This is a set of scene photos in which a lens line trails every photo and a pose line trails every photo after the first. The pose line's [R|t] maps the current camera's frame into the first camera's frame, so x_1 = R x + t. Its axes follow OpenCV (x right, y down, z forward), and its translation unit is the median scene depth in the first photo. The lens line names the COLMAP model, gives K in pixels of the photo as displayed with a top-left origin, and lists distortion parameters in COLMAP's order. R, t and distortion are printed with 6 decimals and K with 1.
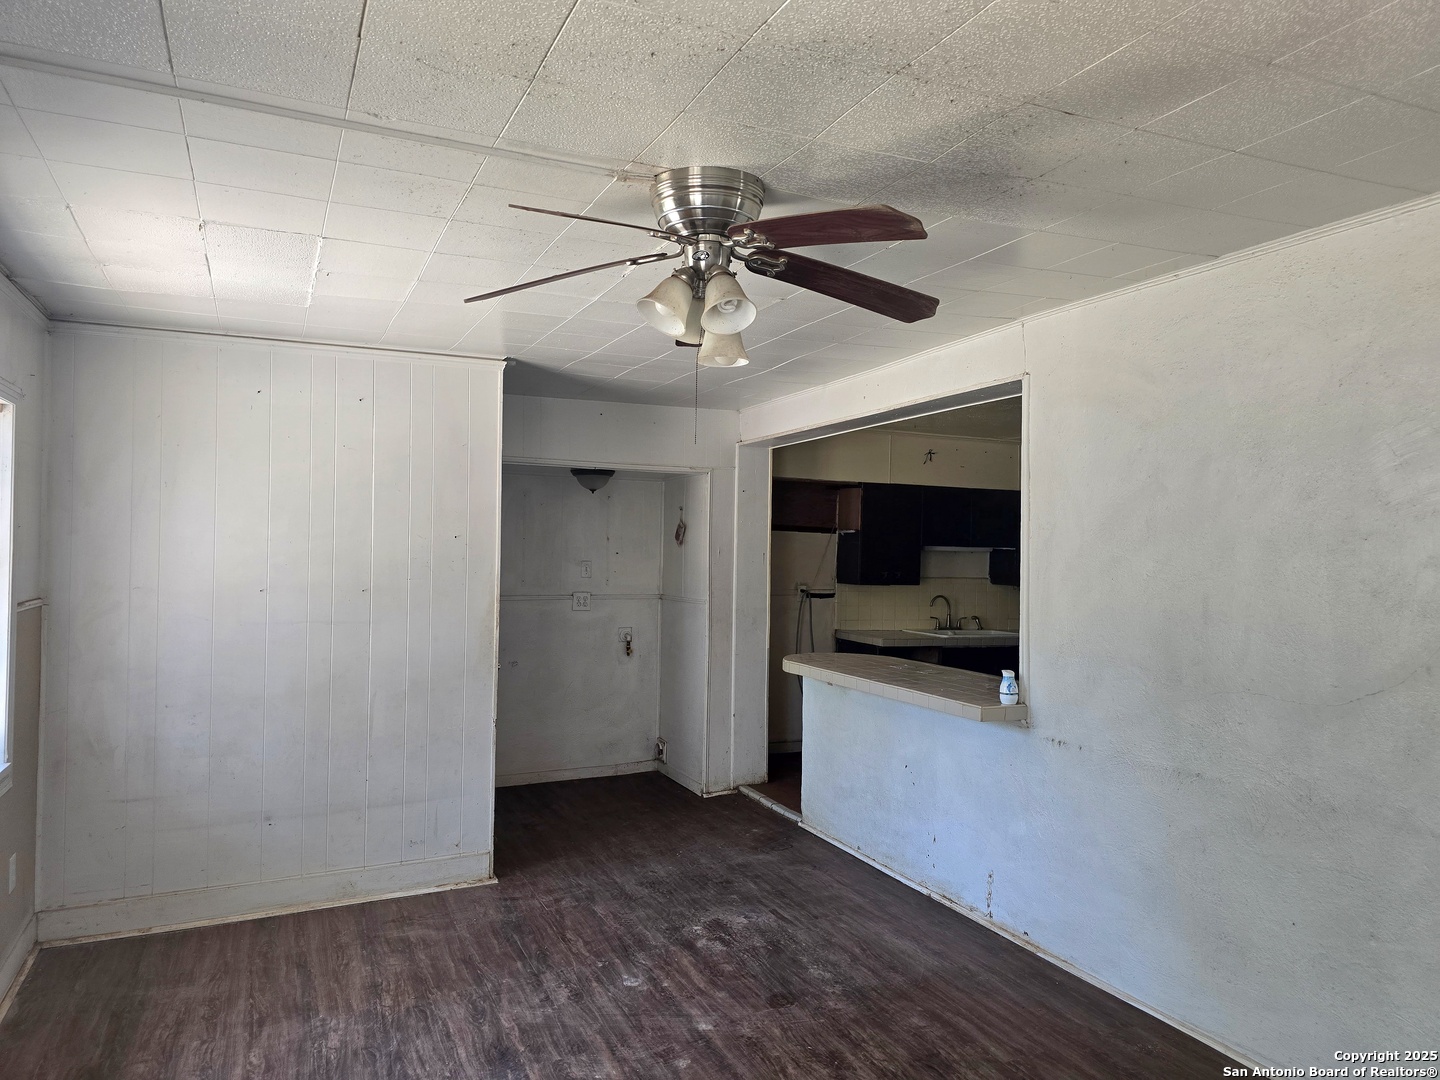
lens RADIAL K [[978.3, 0, 720.6], [0, 978.3, 540.9], [0, 0, 1]] dist [0.058943, -0.035070]
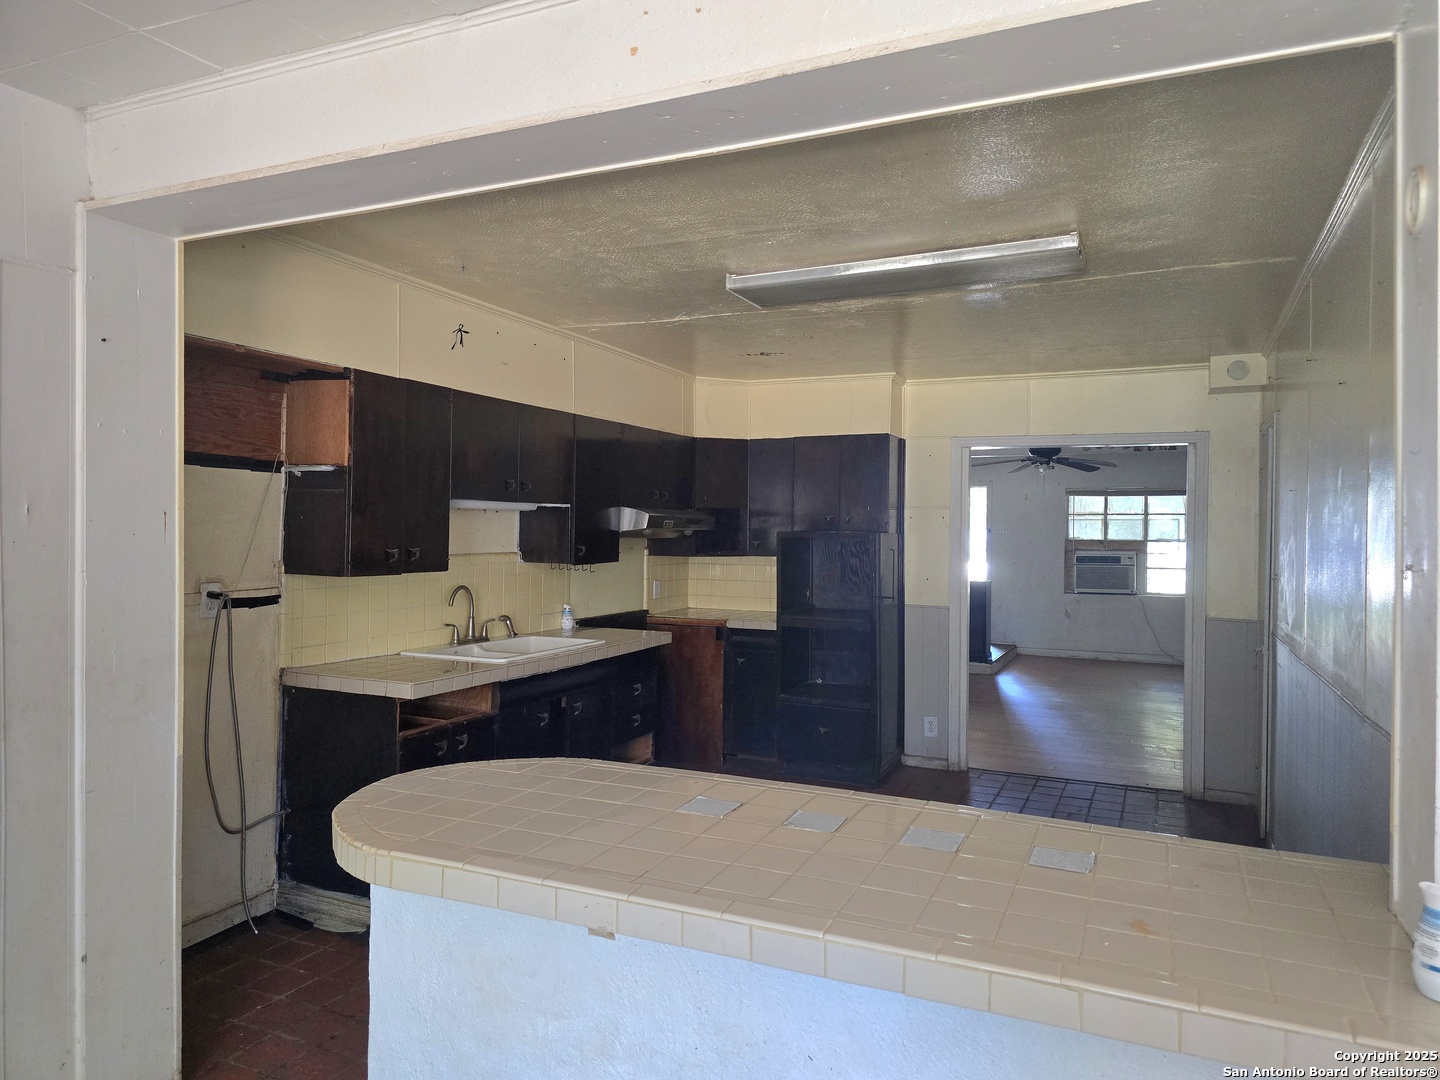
lens RADIAL K [[978.3, 0, 720.7], [0, 978.3, 537.3], [0, 0, 1]] dist [0.058943, -0.035070]
pose [[0.755535, -0.020957, 0.654773, -0.040203], [-0.001285, 0.999439, 0.033471, 0.007843], [-0.655107, -0.026130, 0.755084, 0.483717]]
